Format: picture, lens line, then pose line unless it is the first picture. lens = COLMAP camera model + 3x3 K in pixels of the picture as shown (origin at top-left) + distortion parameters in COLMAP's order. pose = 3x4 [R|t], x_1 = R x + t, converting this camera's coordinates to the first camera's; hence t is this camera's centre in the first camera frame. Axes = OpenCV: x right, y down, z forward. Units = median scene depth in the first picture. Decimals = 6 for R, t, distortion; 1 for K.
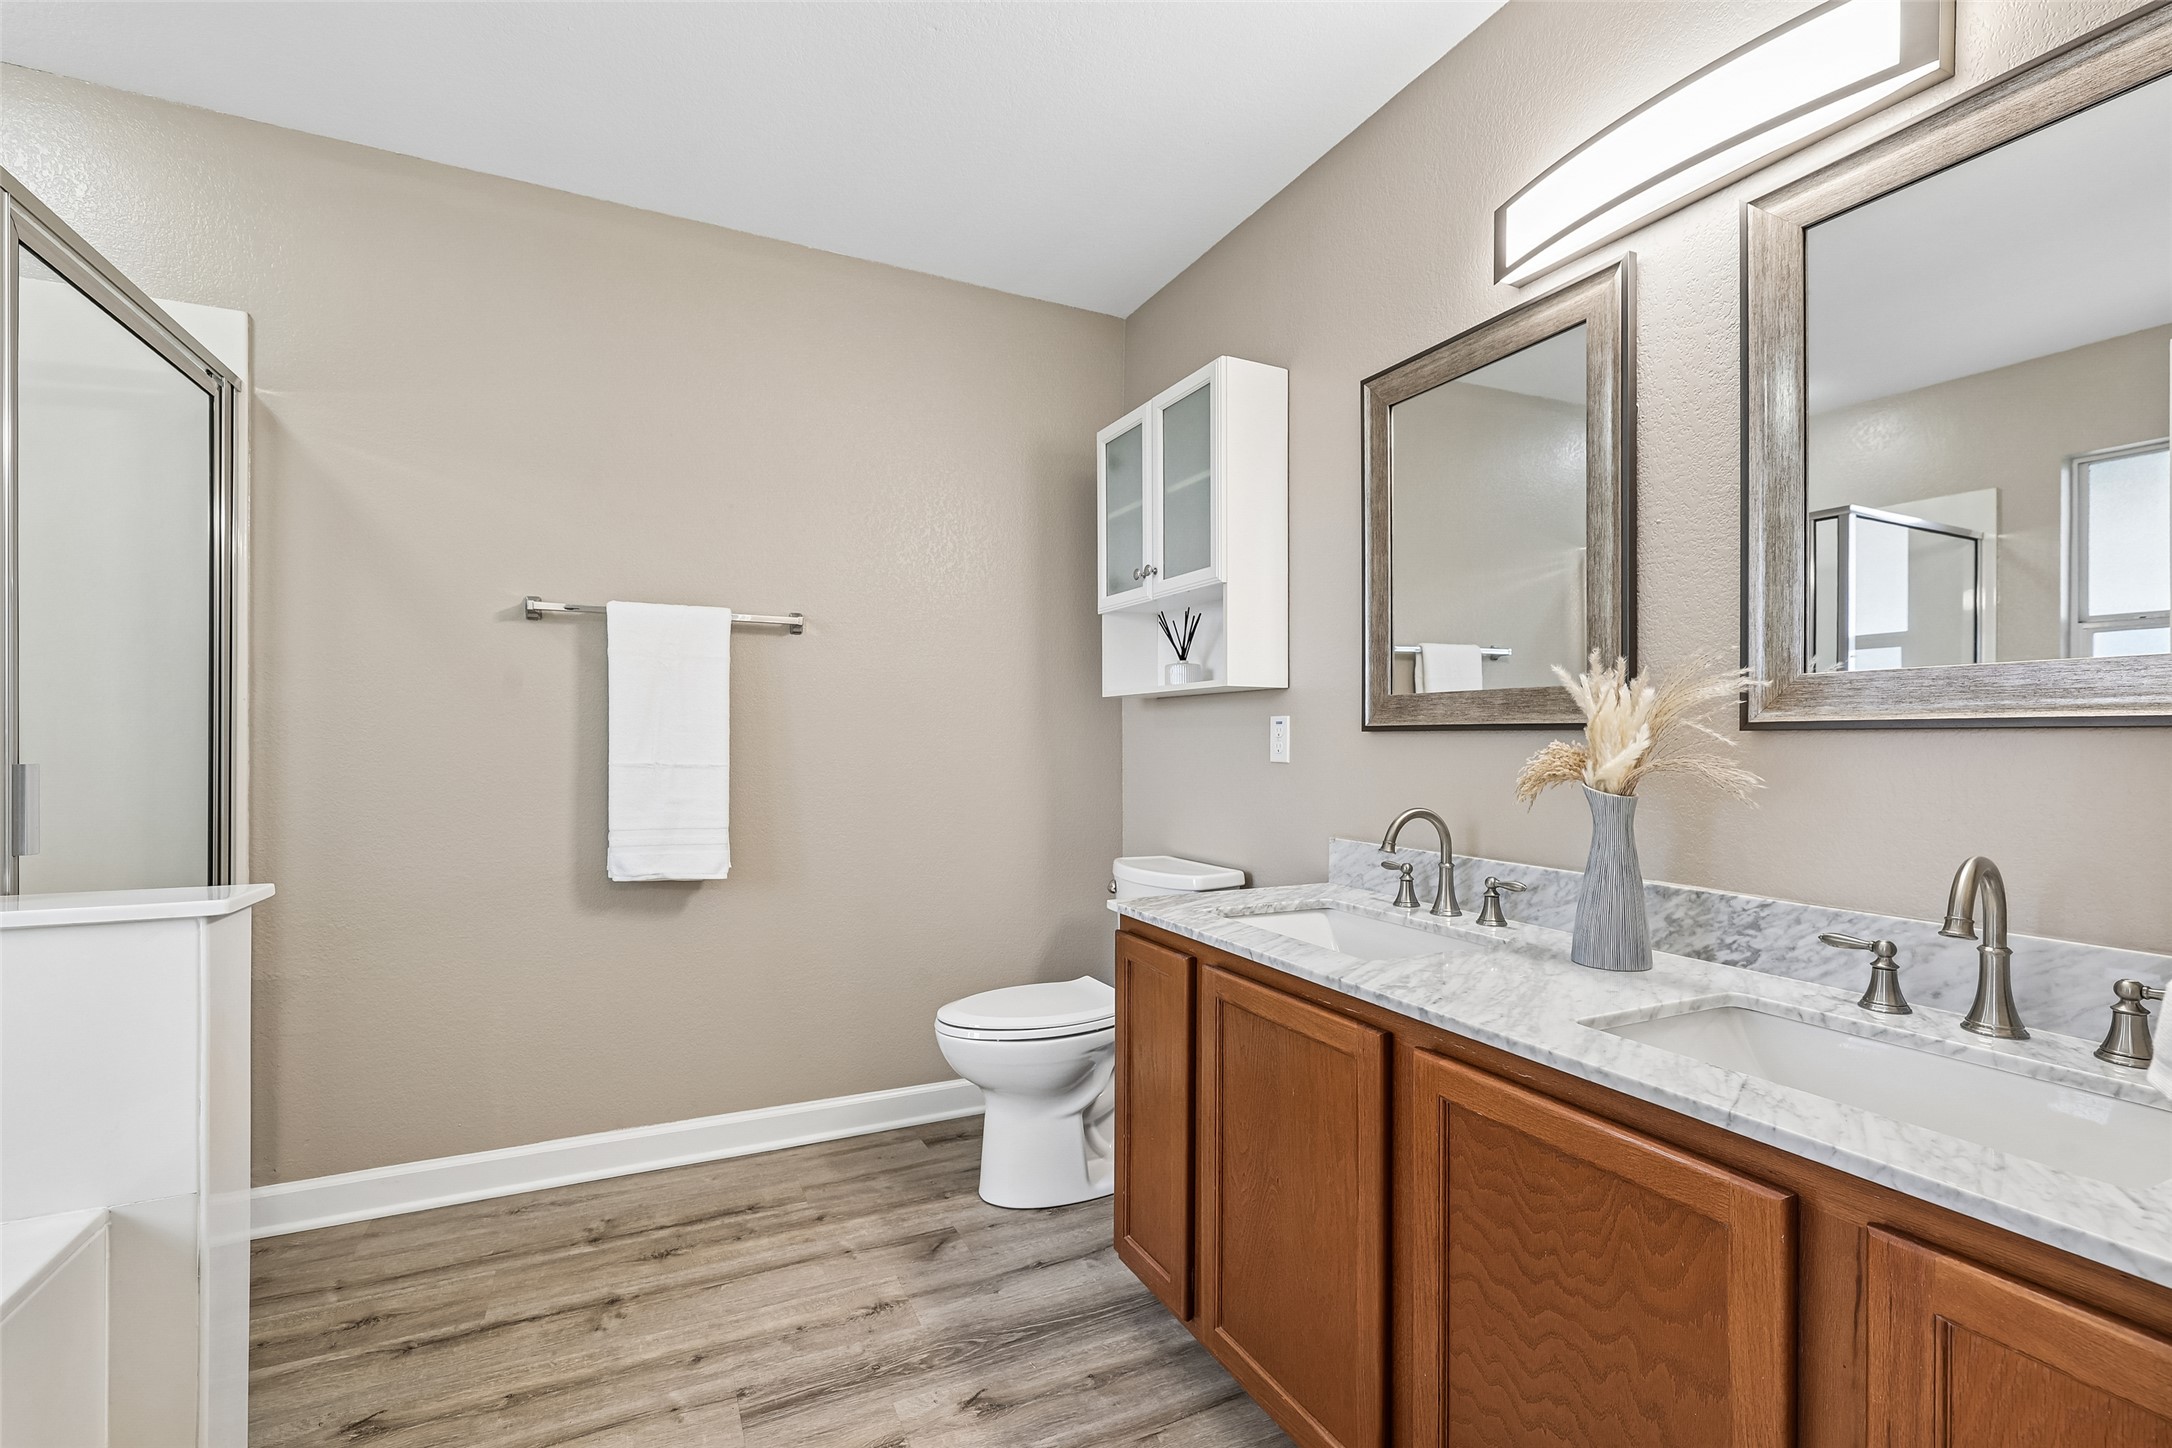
lens RADIAL K [[938.8, 0, 1048.6], [0, 938.8, 736.3], [0, 0, 1]] dist [-0.000843, 0.001265]
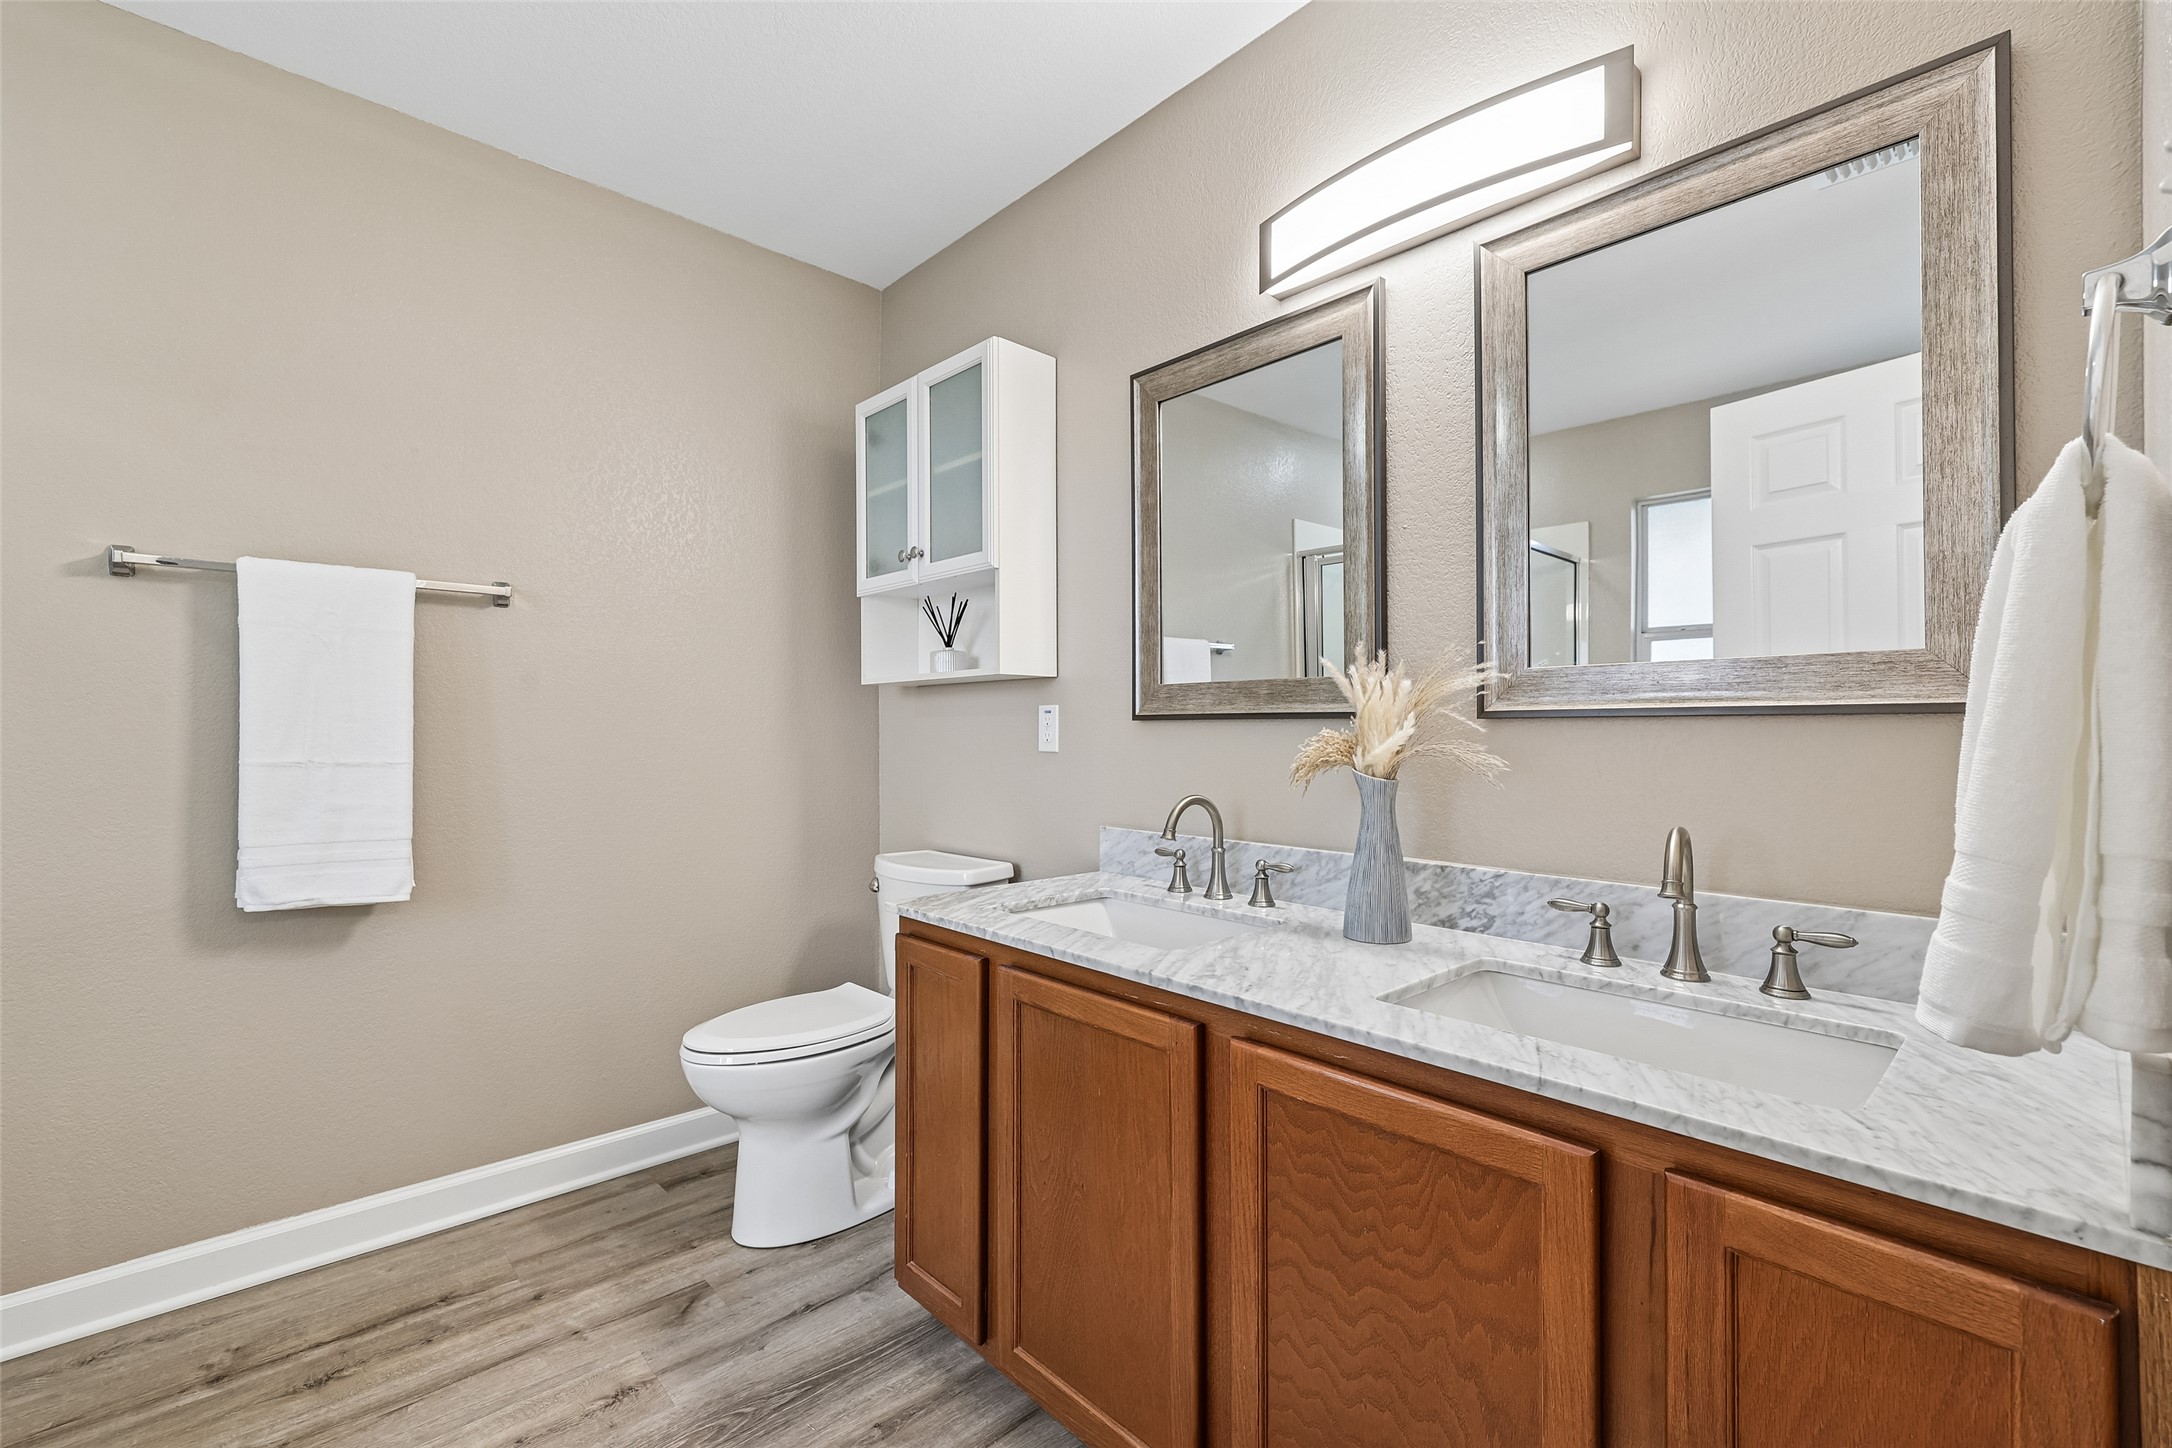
lens RADIAL K [[938.8, 0, 1041.3], [0, 938.8, 717.5], [0, 0, 1]] dist [-0.000843, 0.001265]
pose [[0.959372, -0.000555, 0.282145, -0.053325], [0.003273, 0.999953, -0.009163, 0.000800], [-0.282126, 0.009714, 0.959328, 0.064117]]
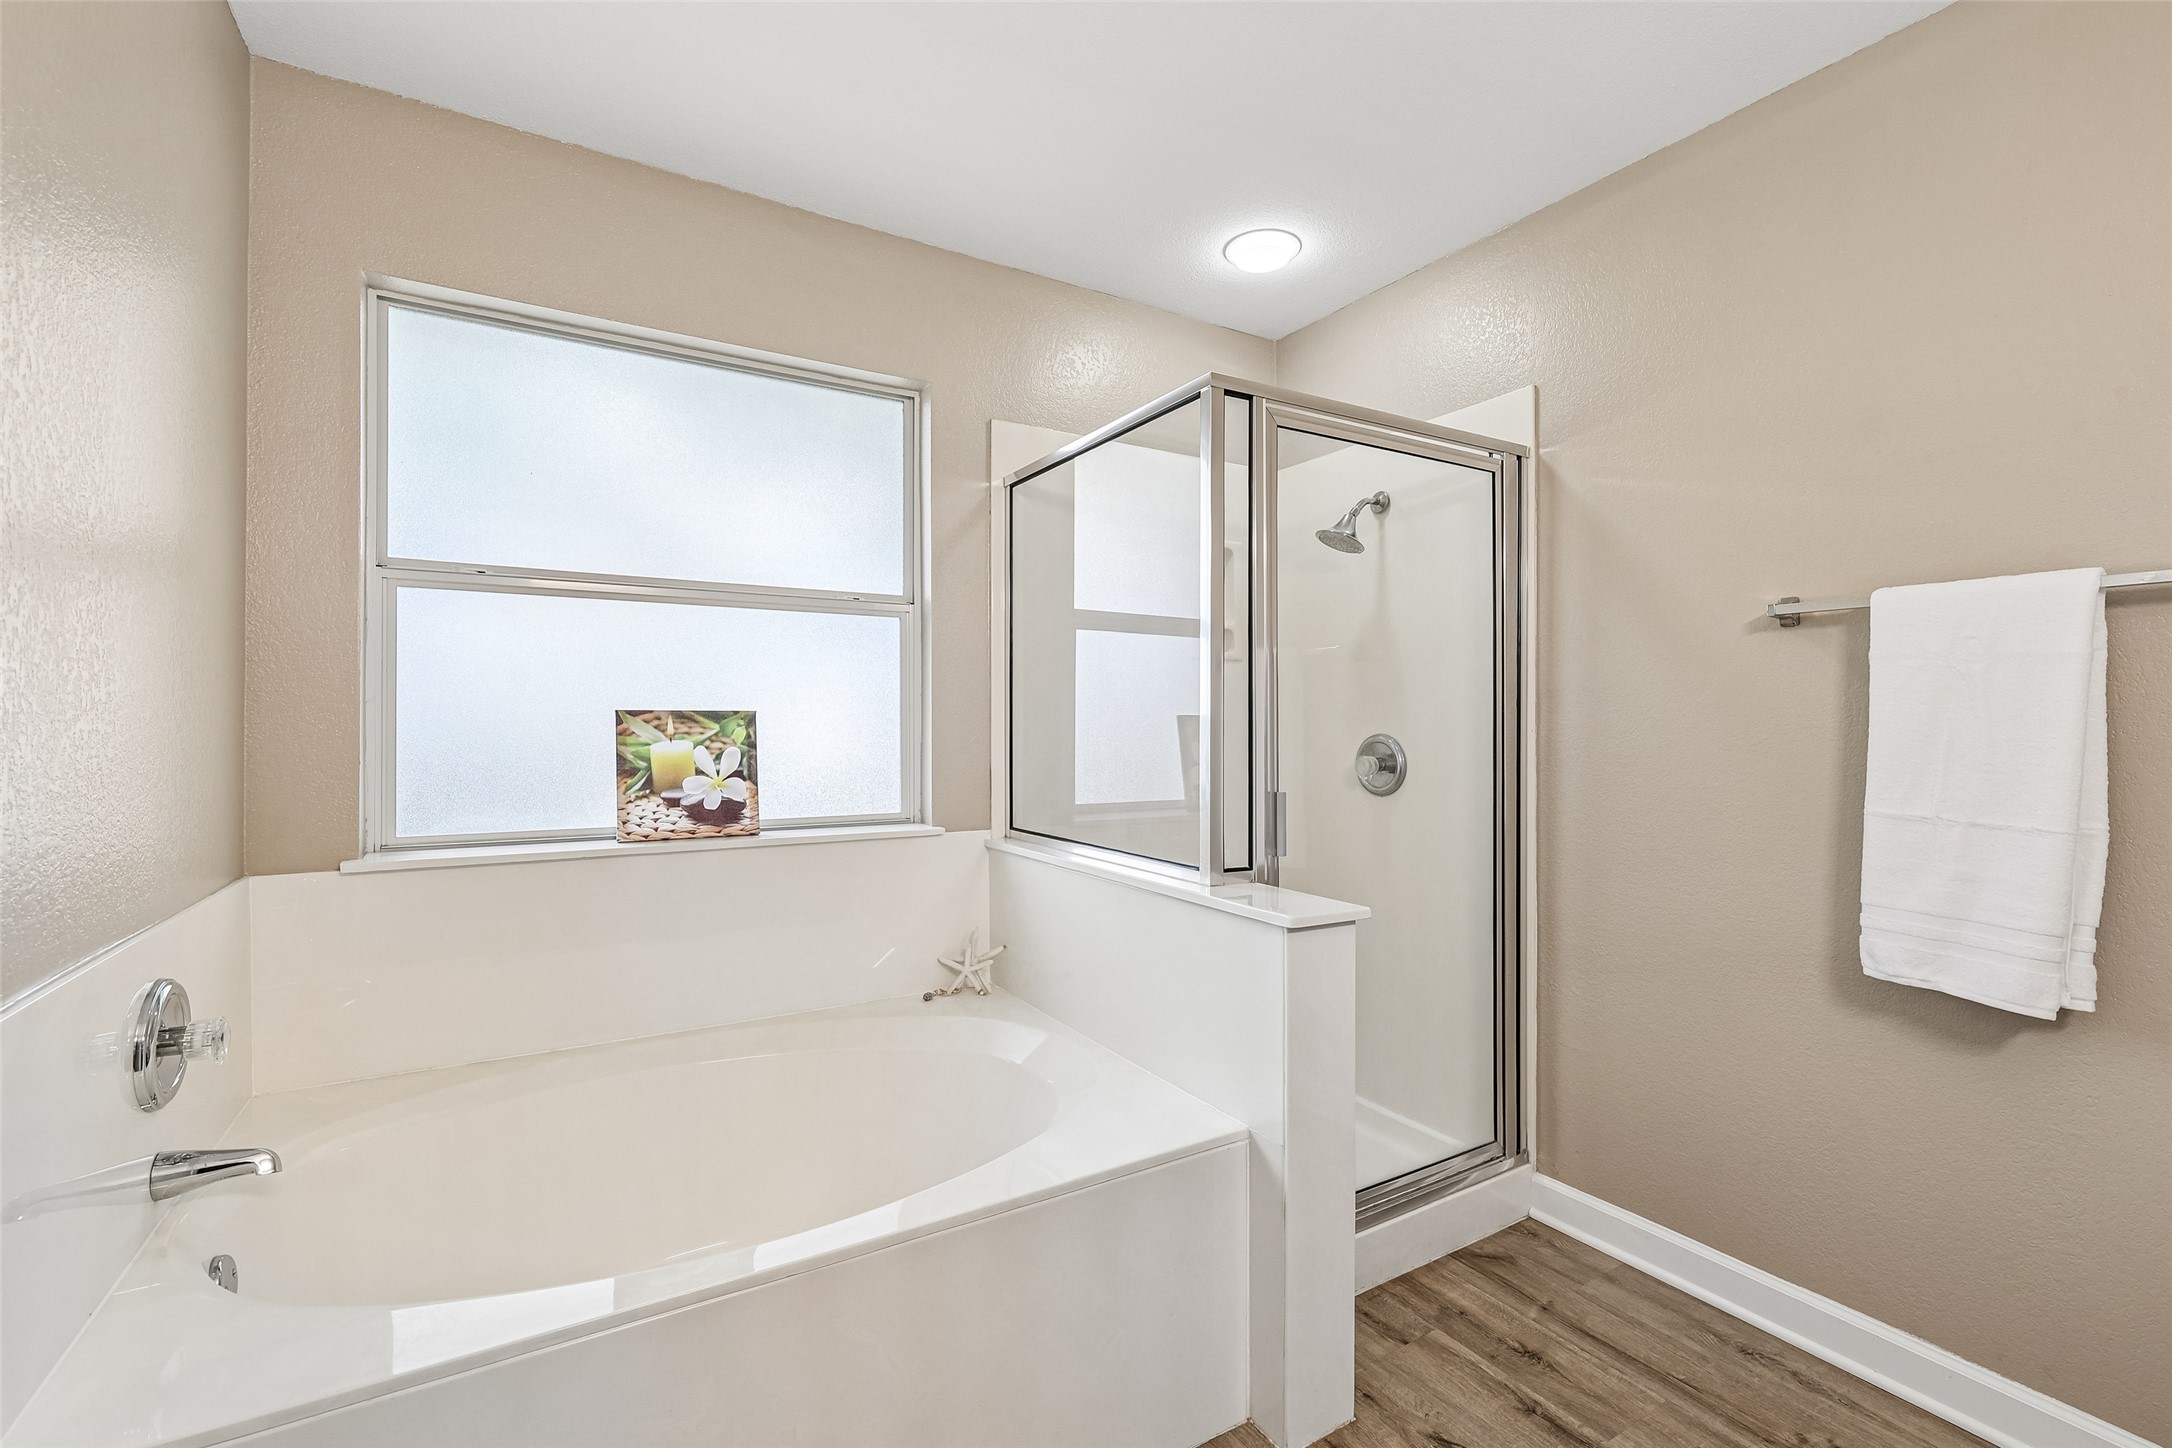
lens RADIAL K [[938.8, 0, 1165.0], [0, 938.8, 718.1], [0, 0, 1]] dist [-0.000843, 0.001265]
pose [[0.161859, -0.016980, -0.986668, 0.188100], [-0.010444, 0.999766, -0.018919, -0.029051], [0.986759, 0.013367, 0.161644, 0.402606]]
